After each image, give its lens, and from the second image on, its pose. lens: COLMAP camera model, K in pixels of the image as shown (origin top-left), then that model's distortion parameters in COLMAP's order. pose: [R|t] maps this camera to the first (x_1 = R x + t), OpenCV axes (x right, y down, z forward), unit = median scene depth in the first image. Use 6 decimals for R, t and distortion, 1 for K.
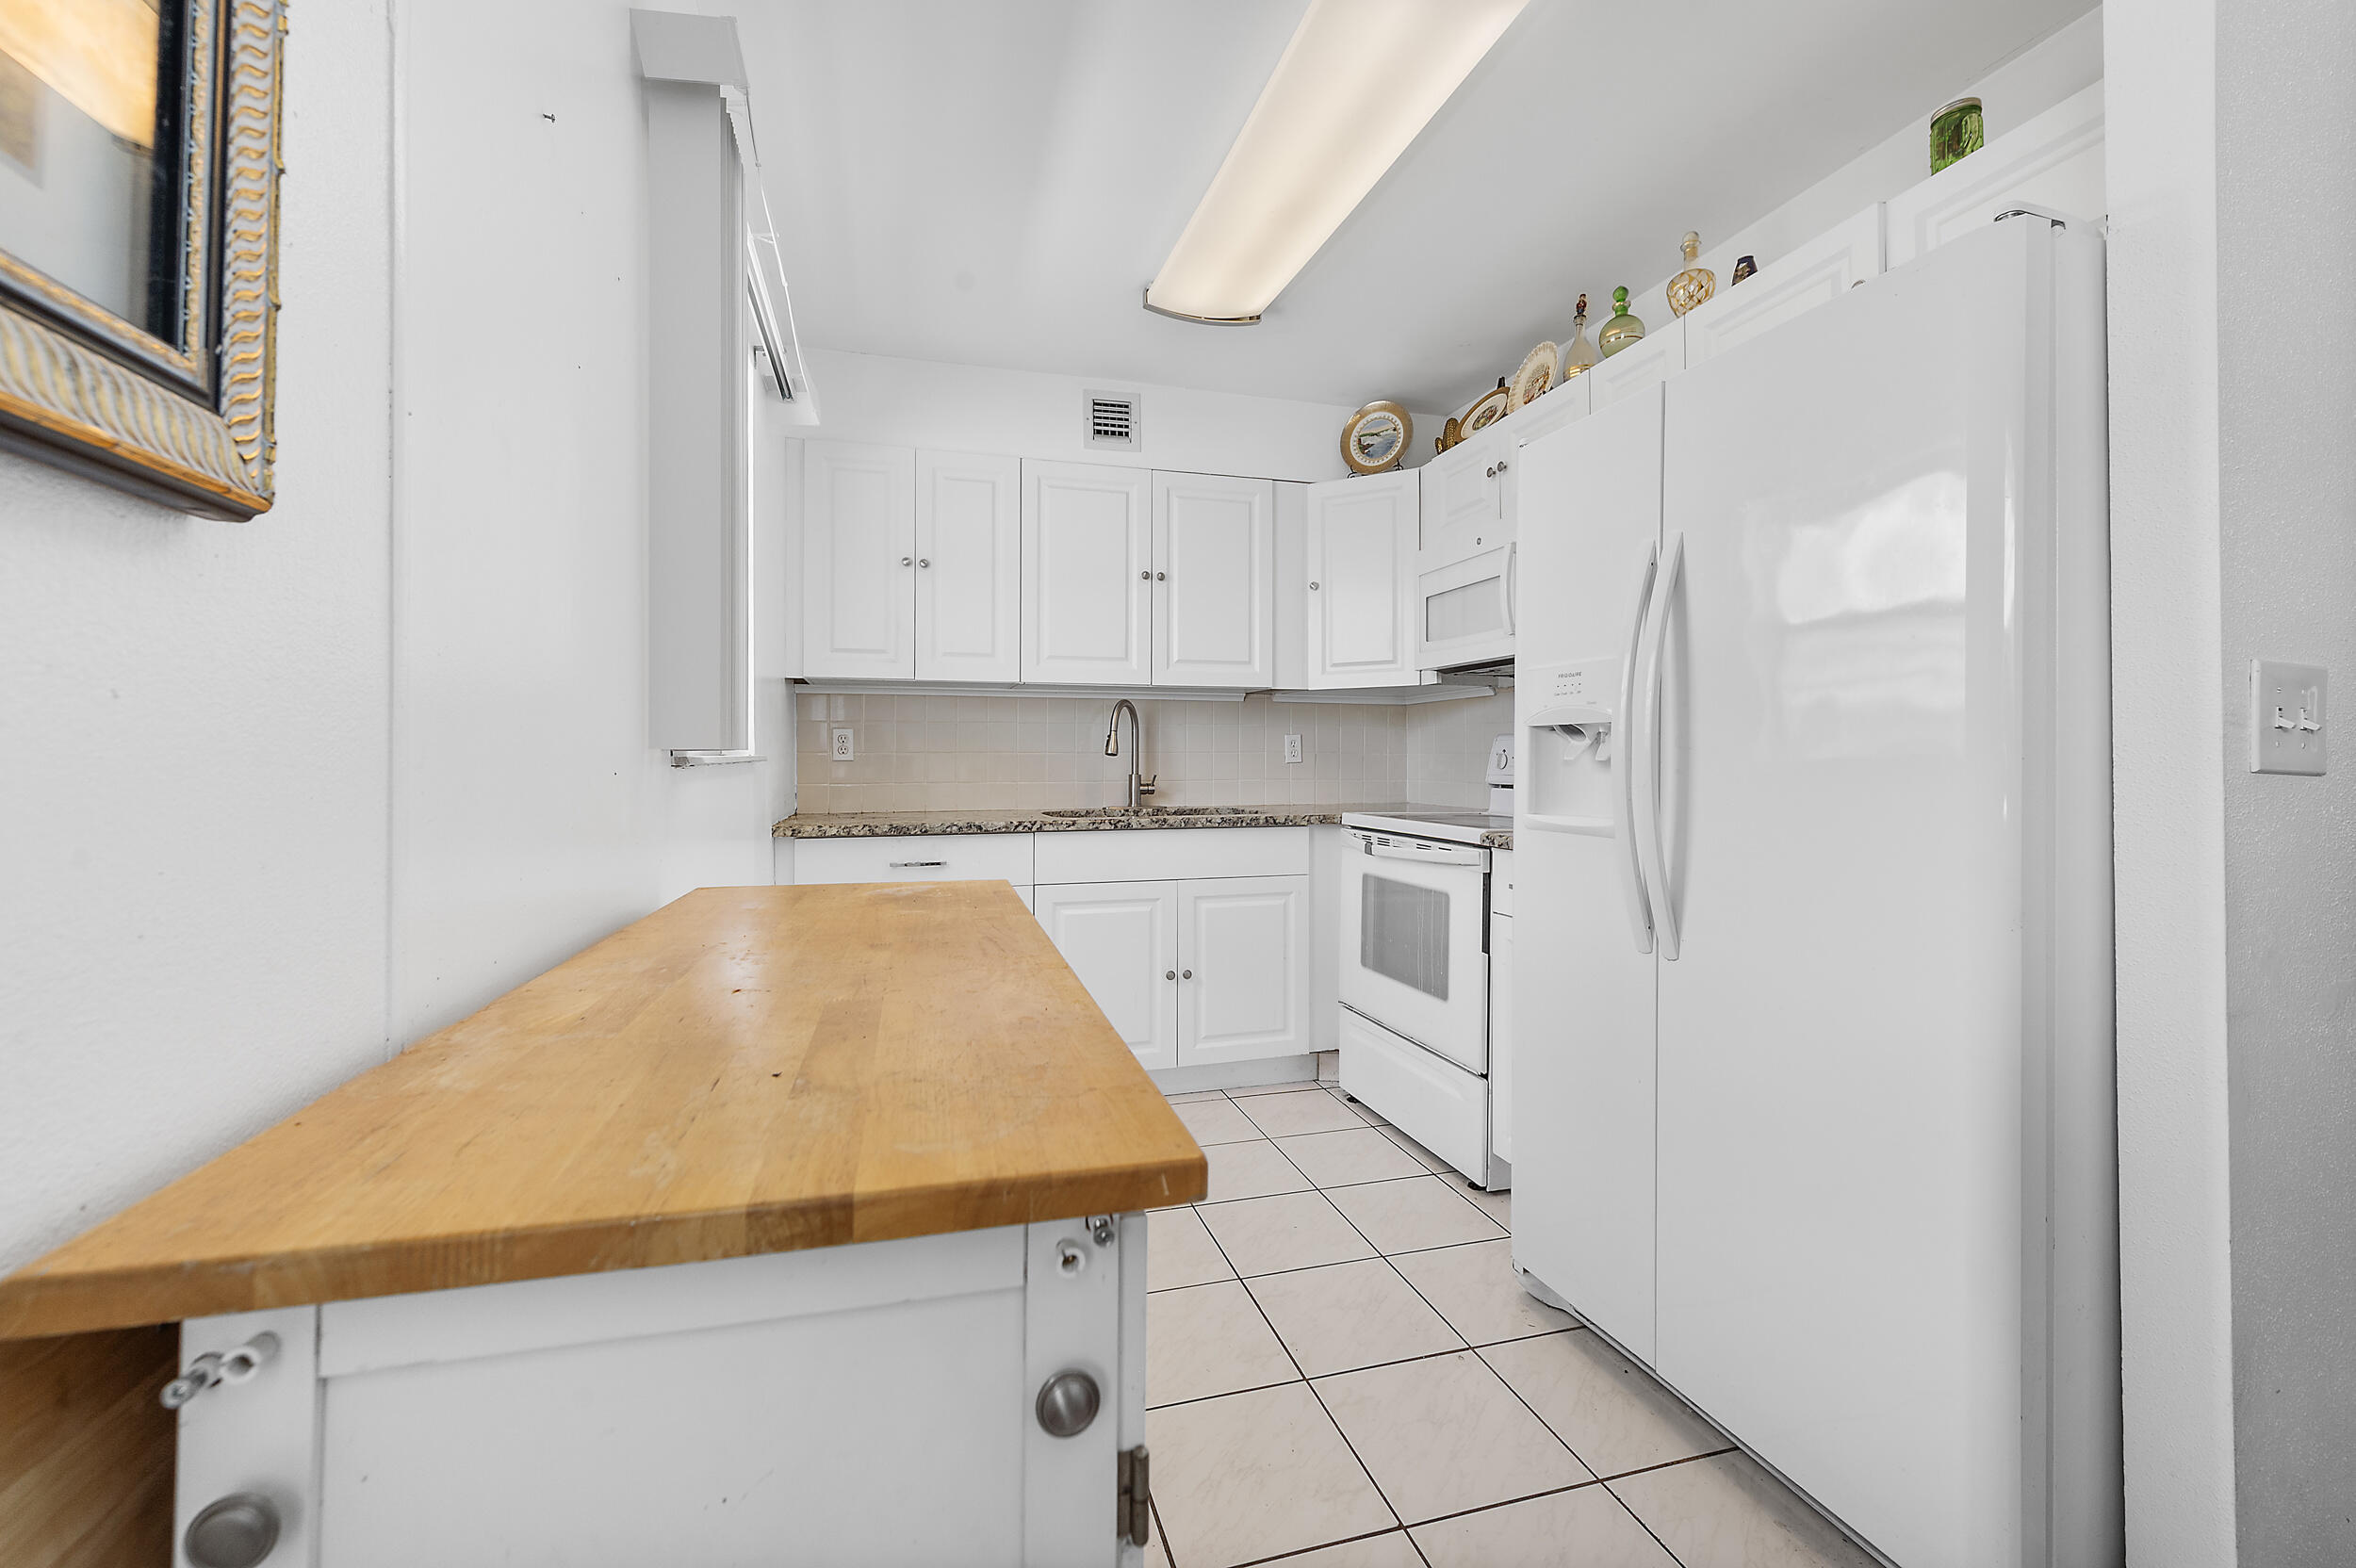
lens RADIAL K [[930.4, 0, 1167.7], [0, 930.4, 700.6], [0, 0, 1]] dist [-0.001225, -0.000049]
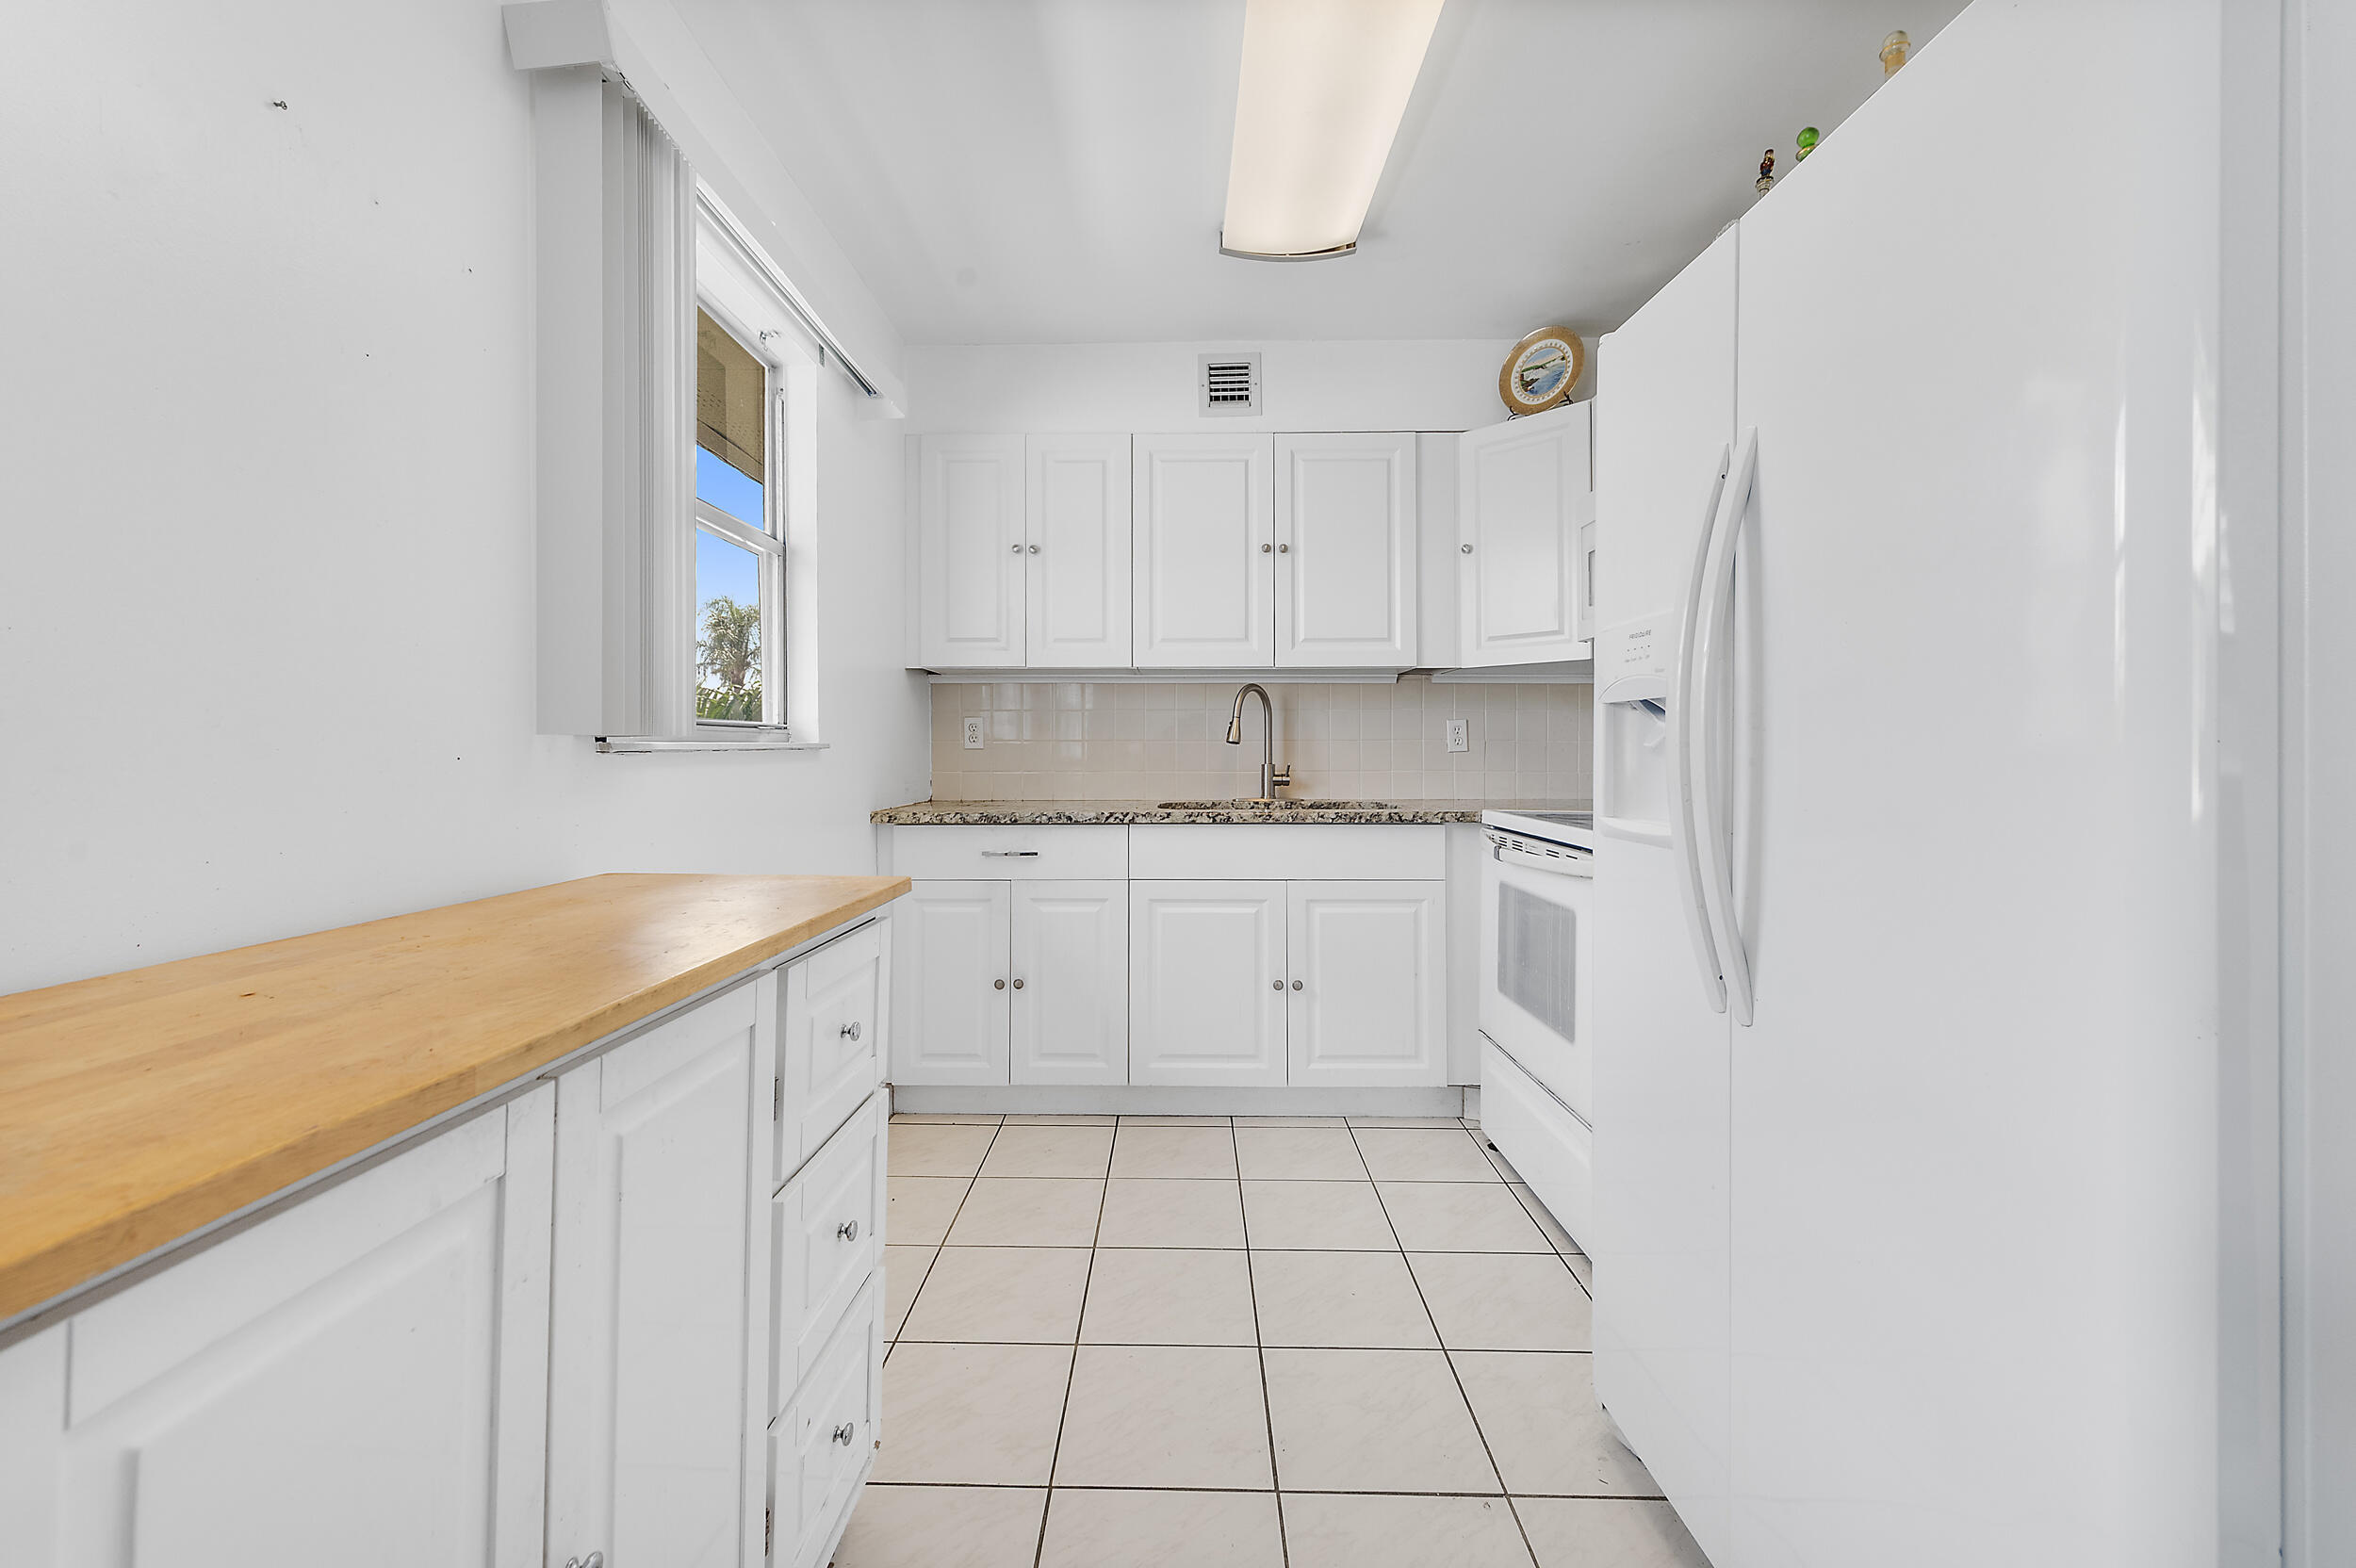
lens RADIAL K [[937.8, 0, 1169.3], [0, 937.8, 692.0], [0, 0, 1]] dist [0.001095, 0.000013]
pose [[0.957004, -0.017172, -0.289567, 0.157793], [0.017744, 0.999842, -0.000649, 0.007170], [0.289533, -0.004517, 0.957157, 0.085941]]
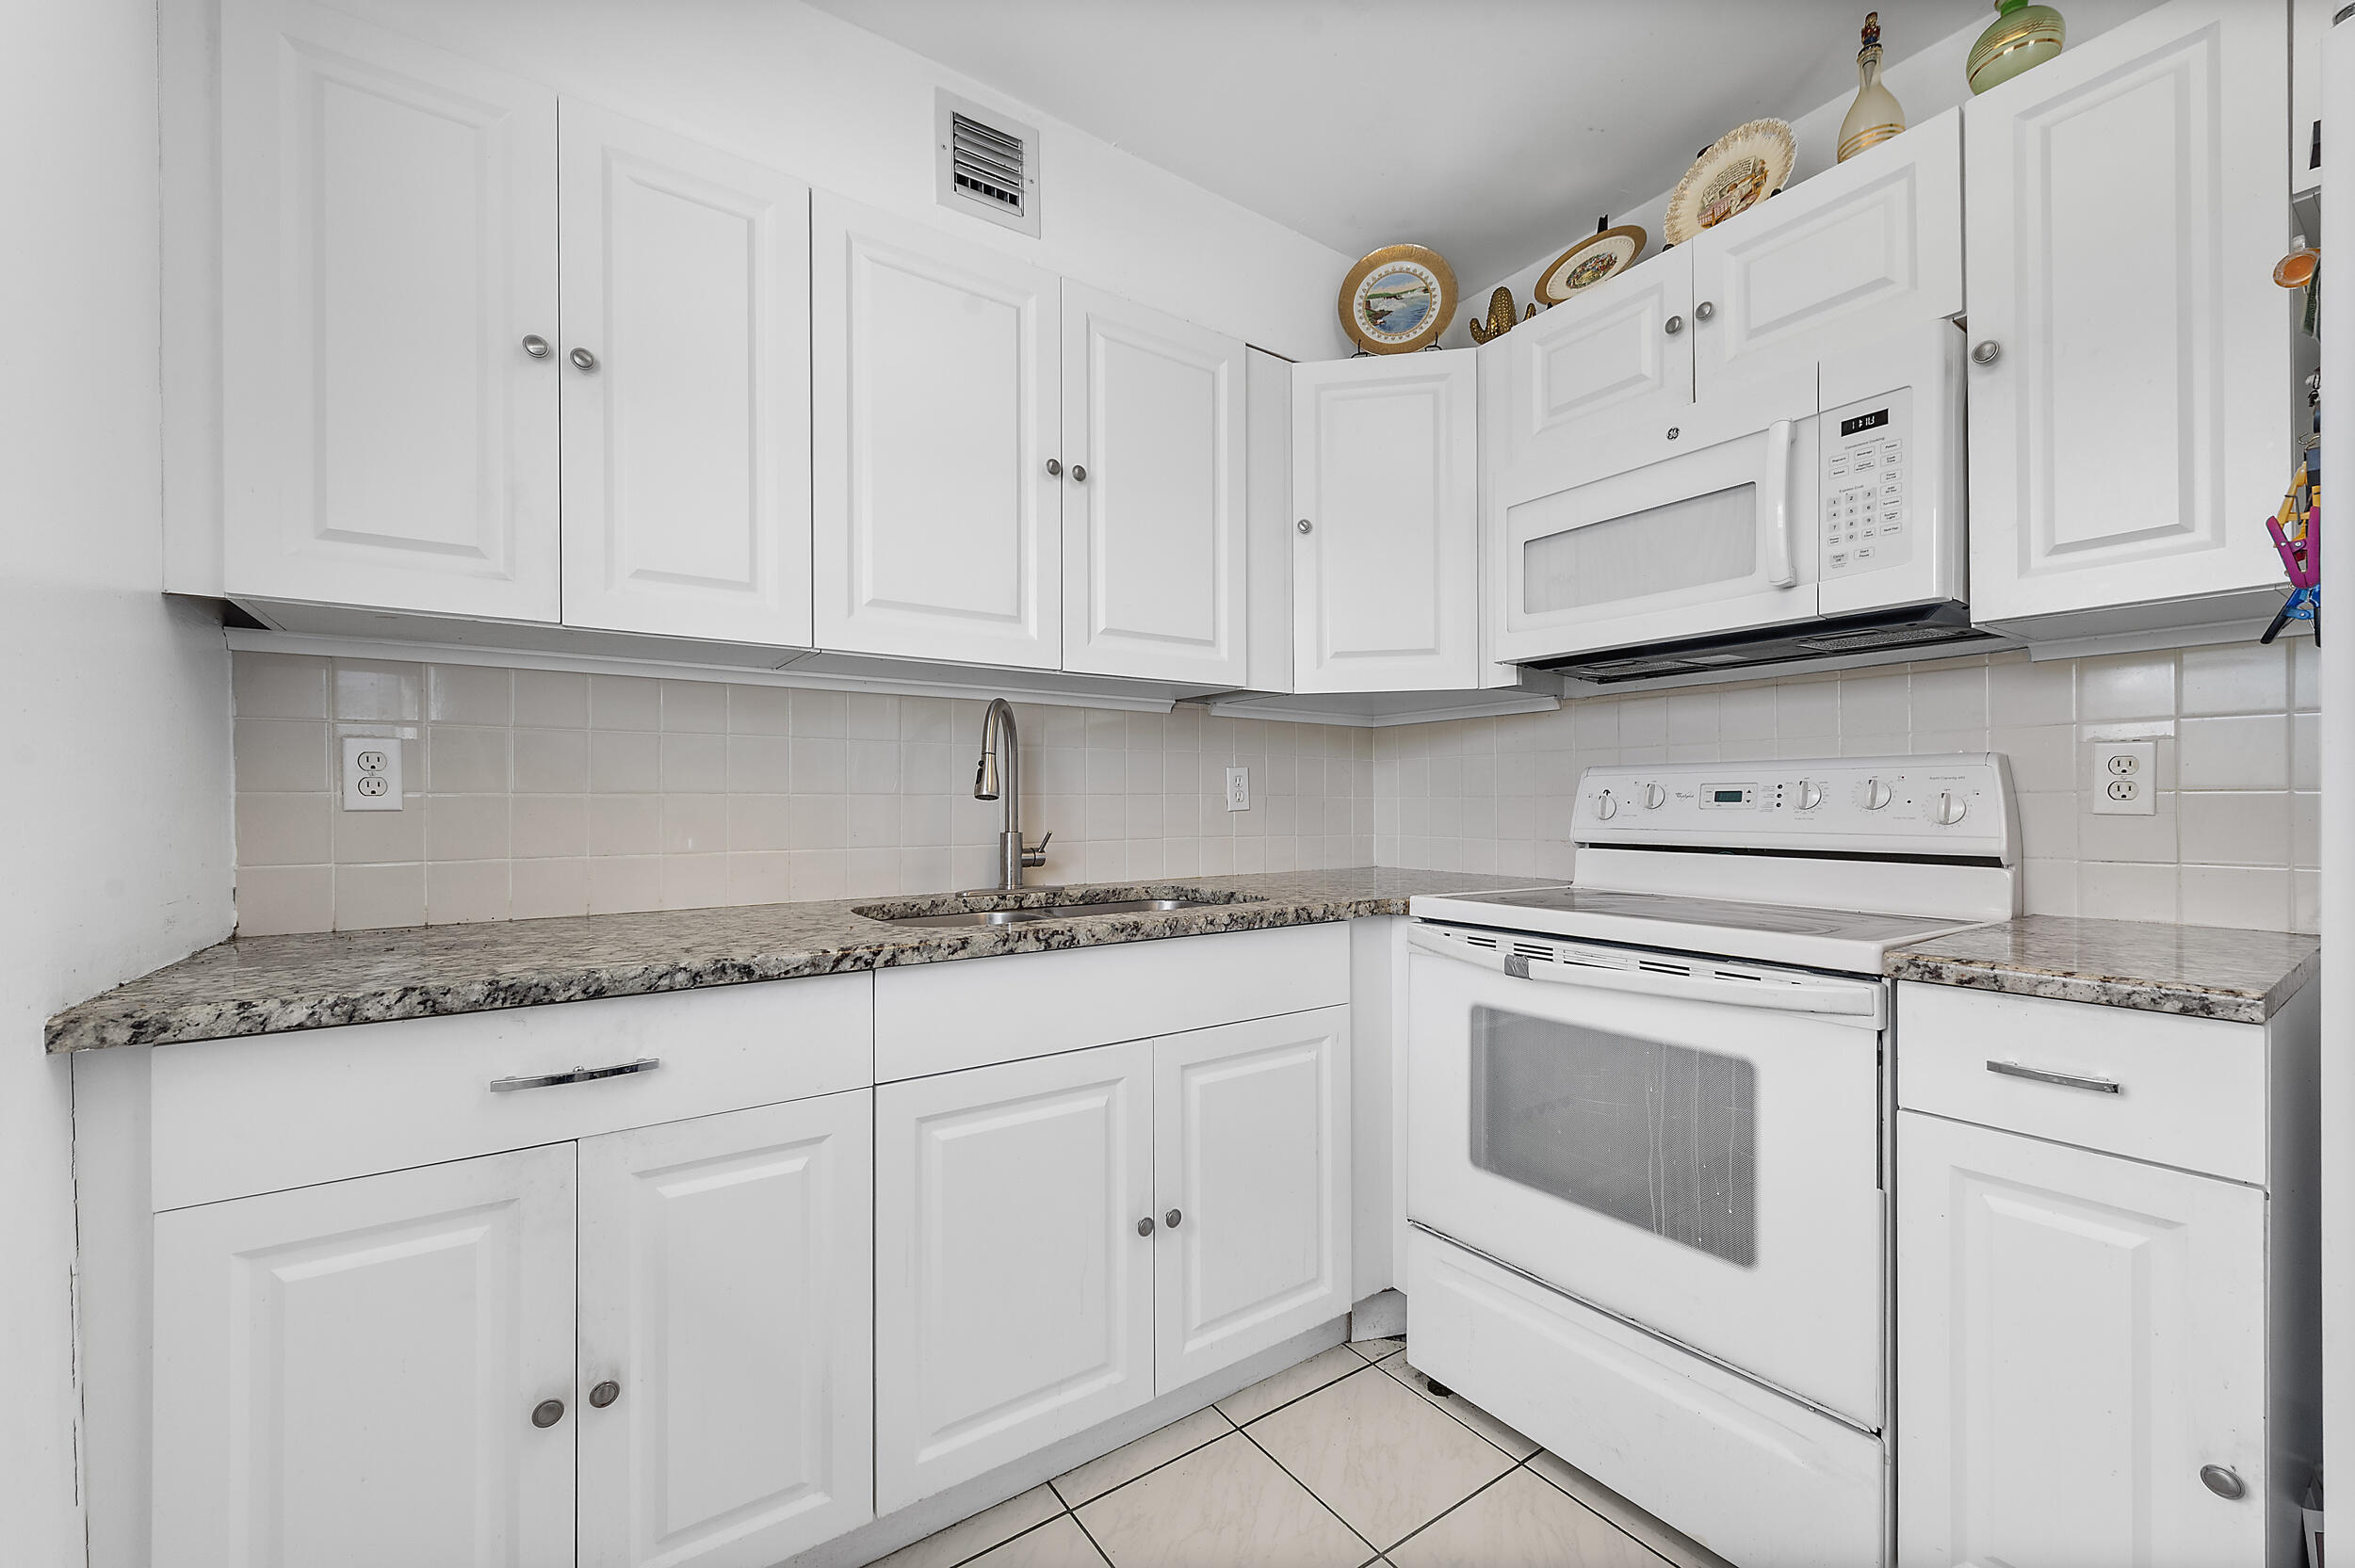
lens RADIAL K [[935.8, 0, 1177.5], [0, 935.8, 784.0], [0, 0, 1]] dist [0.002577, -0.000025]
pose [[0.948247, 0.004982, 0.317495, -0.133116], [-0.017024, 0.999236, 0.035166, 0.031148], [-0.317078, -0.038751, 0.947608, 0.474498]]
